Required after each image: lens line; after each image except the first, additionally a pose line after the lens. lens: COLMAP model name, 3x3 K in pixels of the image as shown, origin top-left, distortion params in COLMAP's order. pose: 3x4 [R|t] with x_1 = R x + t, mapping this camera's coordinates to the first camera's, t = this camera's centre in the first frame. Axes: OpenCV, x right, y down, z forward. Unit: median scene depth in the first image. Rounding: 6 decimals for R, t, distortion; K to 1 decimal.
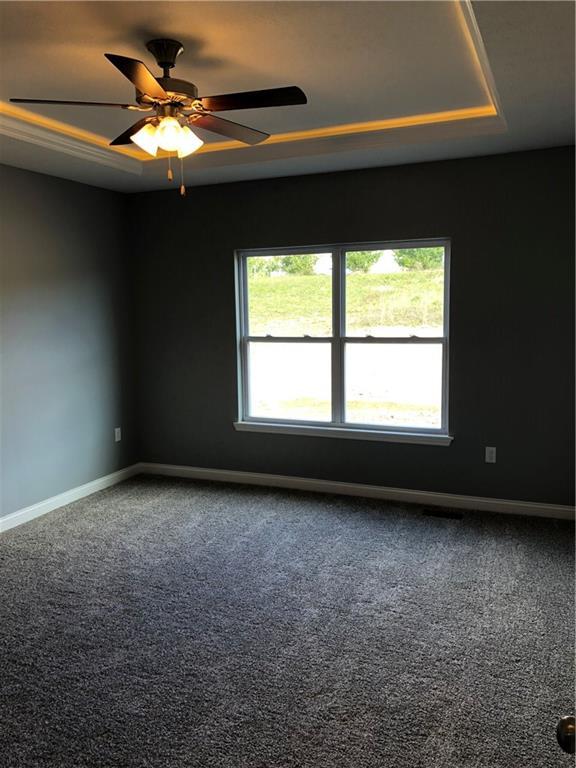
lens RADIAL K [[625.1, 0, 269.1], [0, 625.1, 389.5], [0, 0, 1]] dist [0.058286, -0.039051]
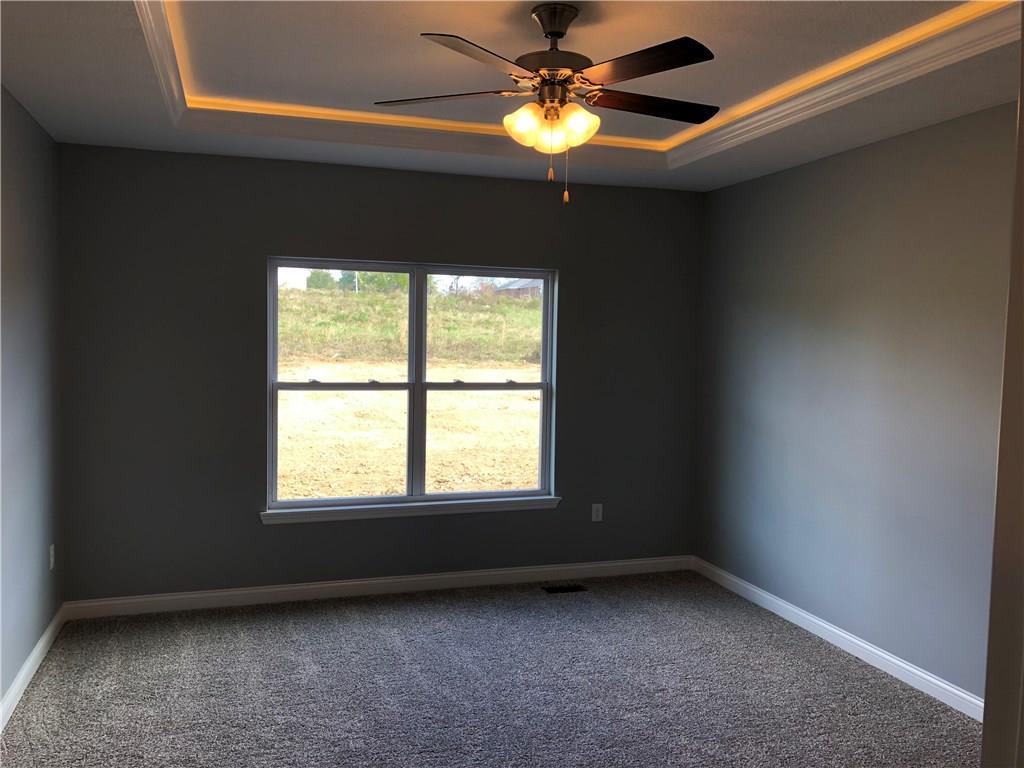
lens RADIAL K [[833.5, 0, 542.5], [0, 833.5, 394.6], [0, 0, 1]] dist [0.058286, -0.039051]
pose [[0.753896, -0.016972, 0.656774, -0.455901], [0.061027, 0.997153, -0.044284, -0.014913], [-0.654153, 0.073467, 0.752786, 0.138577]]
